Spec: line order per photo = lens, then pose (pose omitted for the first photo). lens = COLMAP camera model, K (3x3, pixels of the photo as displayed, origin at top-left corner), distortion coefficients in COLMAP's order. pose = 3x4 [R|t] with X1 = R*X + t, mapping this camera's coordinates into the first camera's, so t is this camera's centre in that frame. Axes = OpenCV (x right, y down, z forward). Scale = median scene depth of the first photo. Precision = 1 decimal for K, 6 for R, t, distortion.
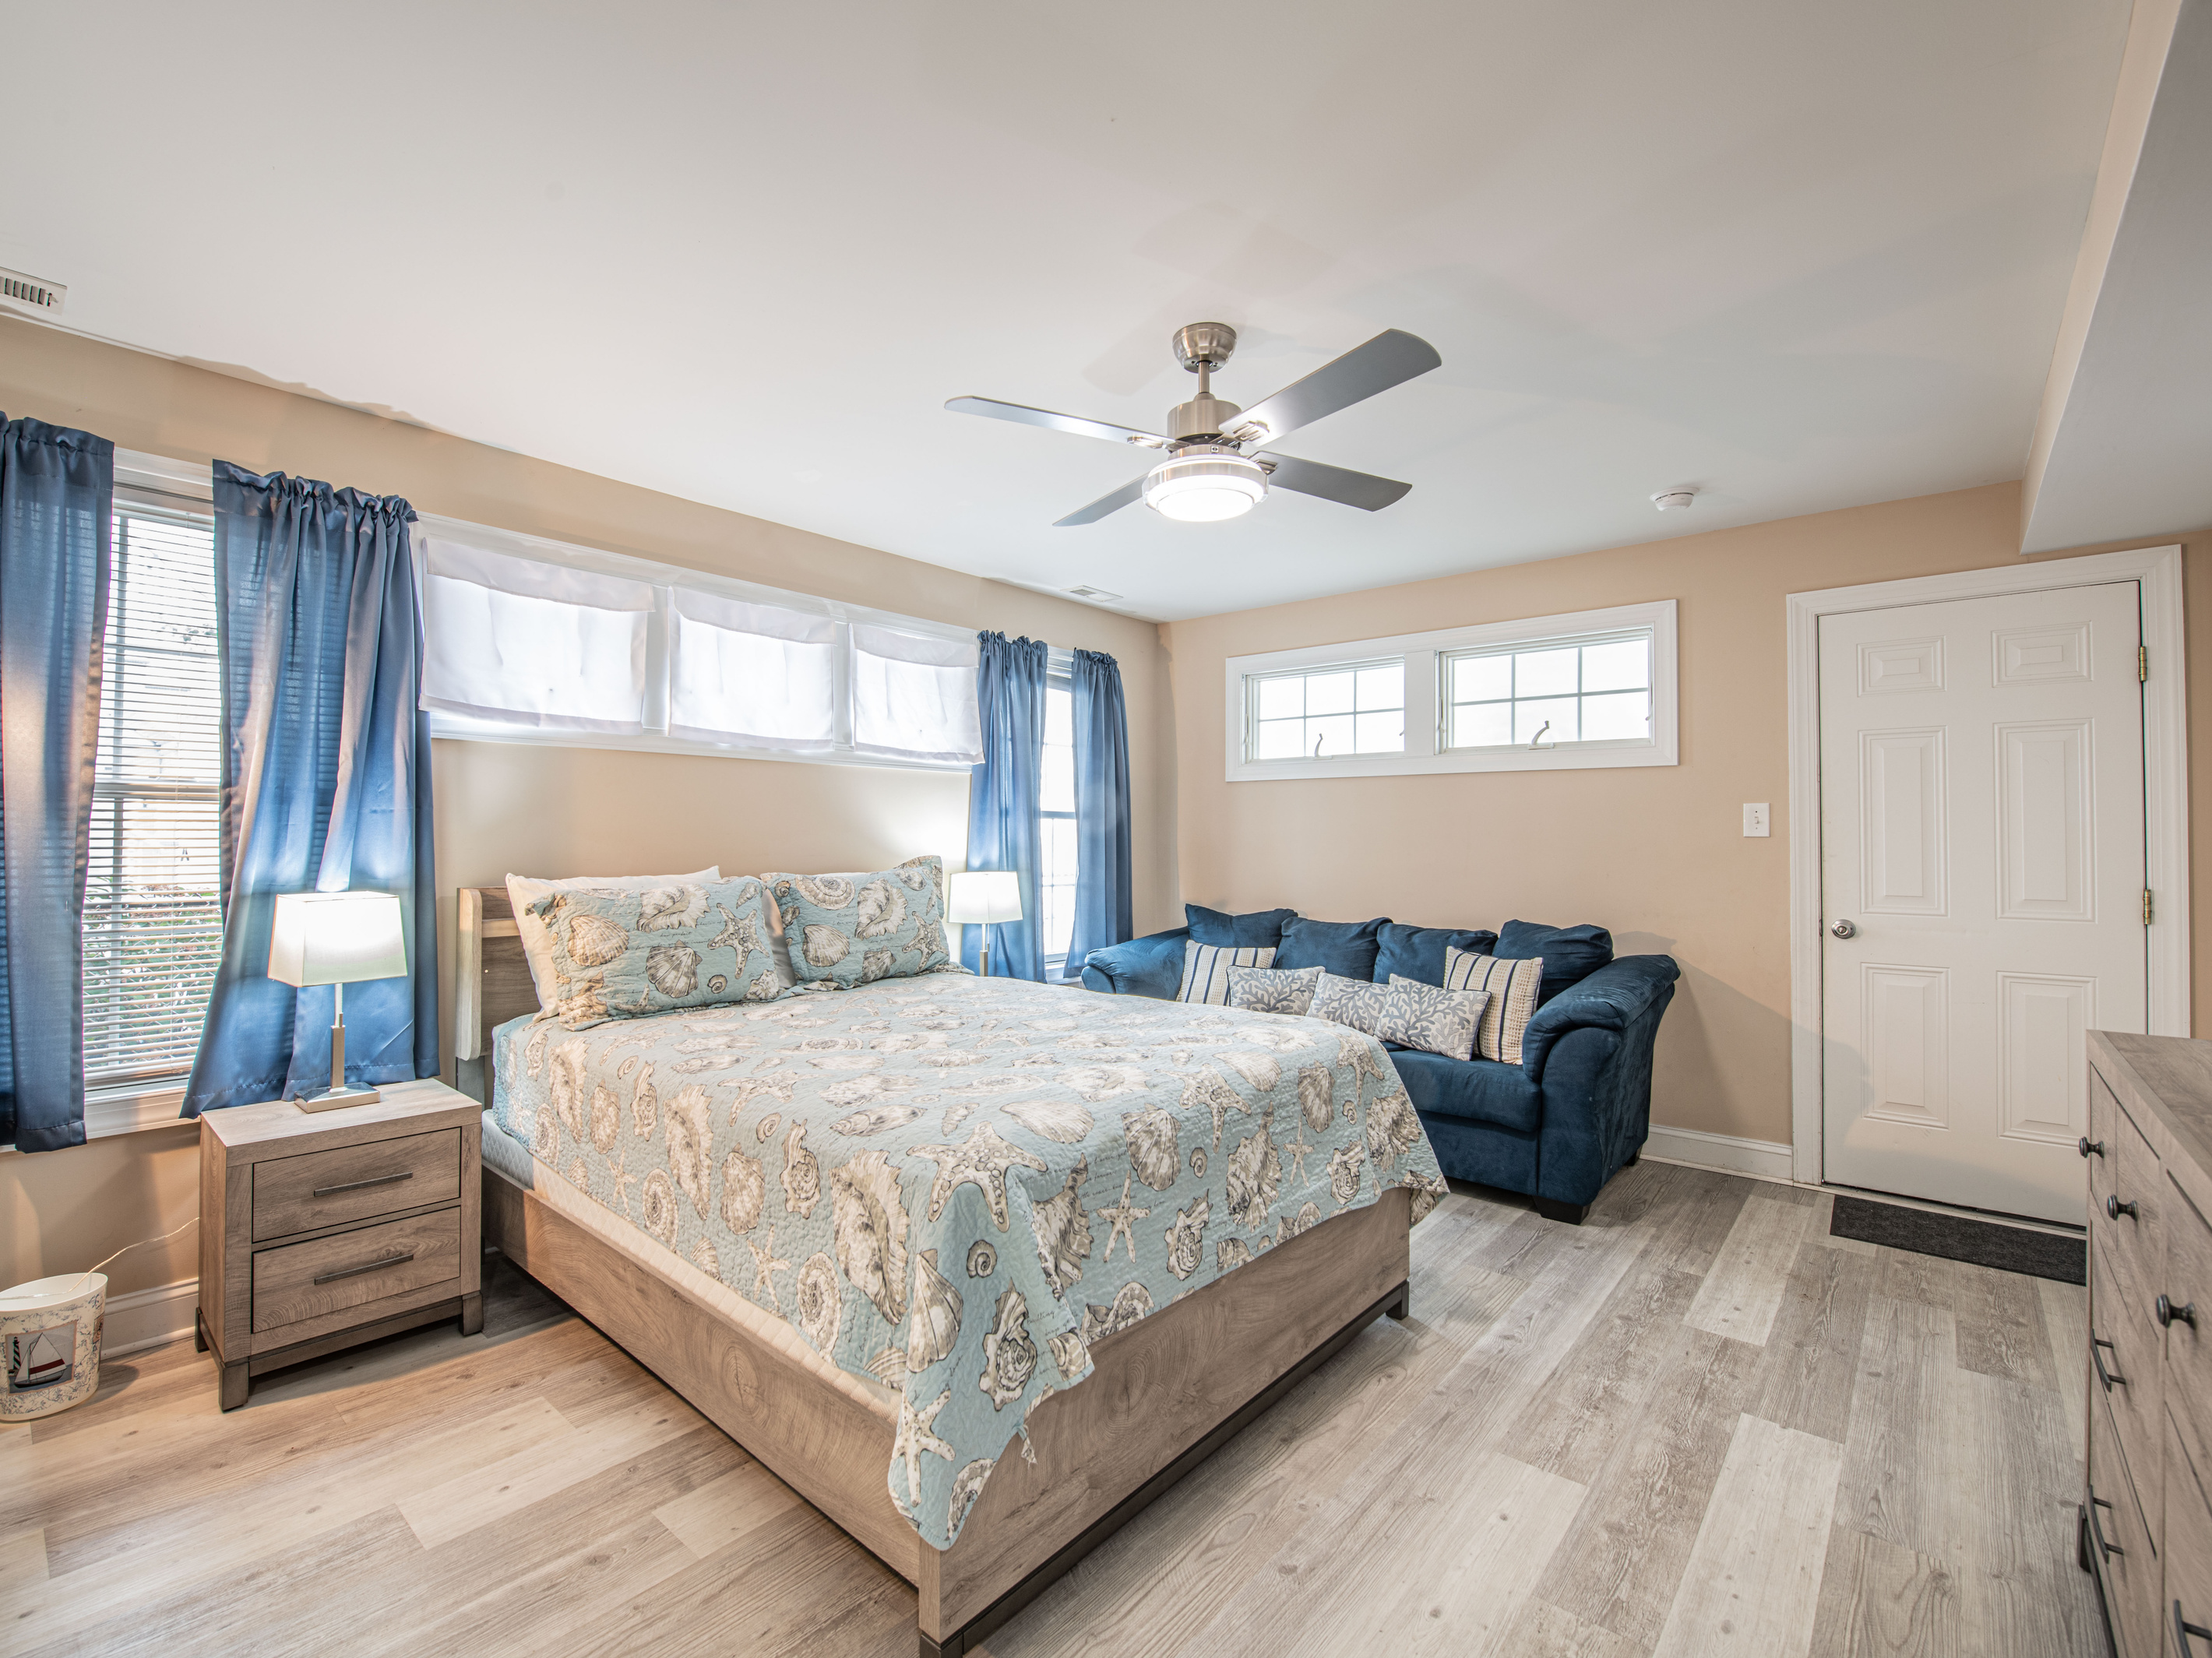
lens RADIAL K [[987.0, 0, 1071.4], [0, 987.0, 824.9], [0, 0, 1]] dist [-0.010959, -0.004131]
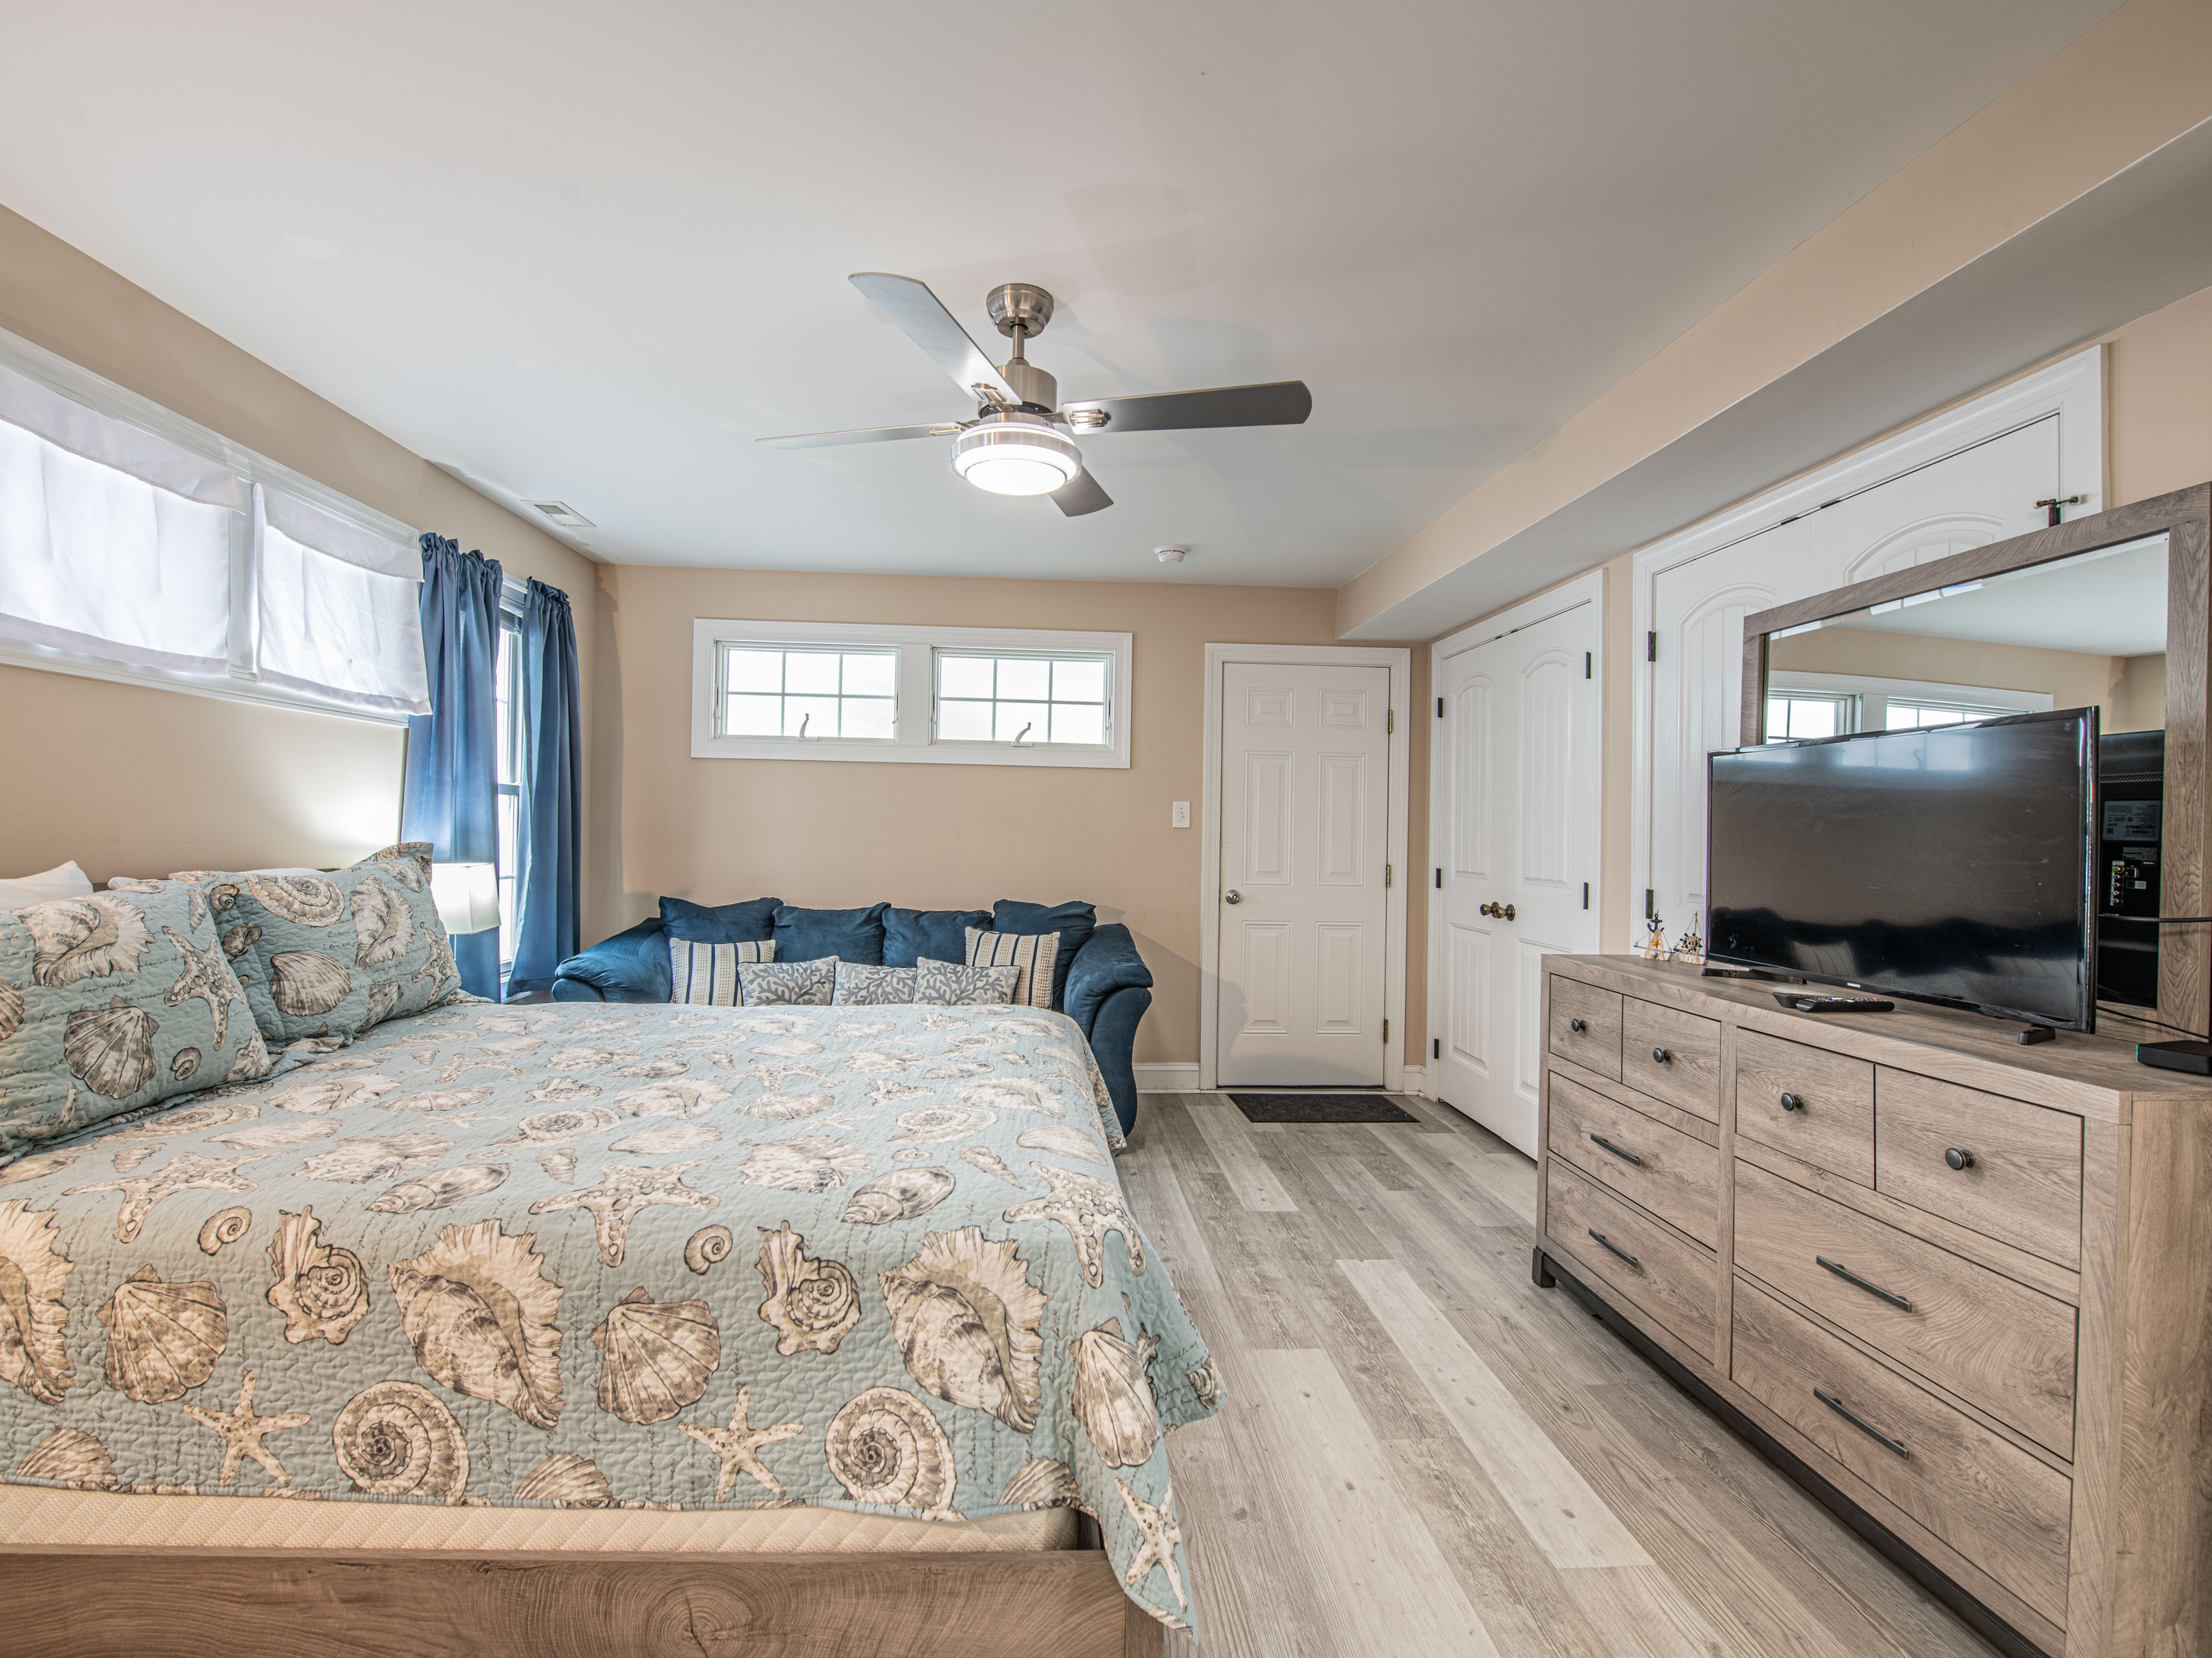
lens RADIAL K [[987.0, 0, 1071.4], [0, 987.0, 824.9], [0, 0, 1]] dist [-0.010959, -0.004131]
pose [[0.715068, 0.012035, 0.698951, -0.325153], [-0.025784, 0.999626, 0.009167, 0.000206], [-0.698579, -0.024577, 0.715111, 0.183913]]
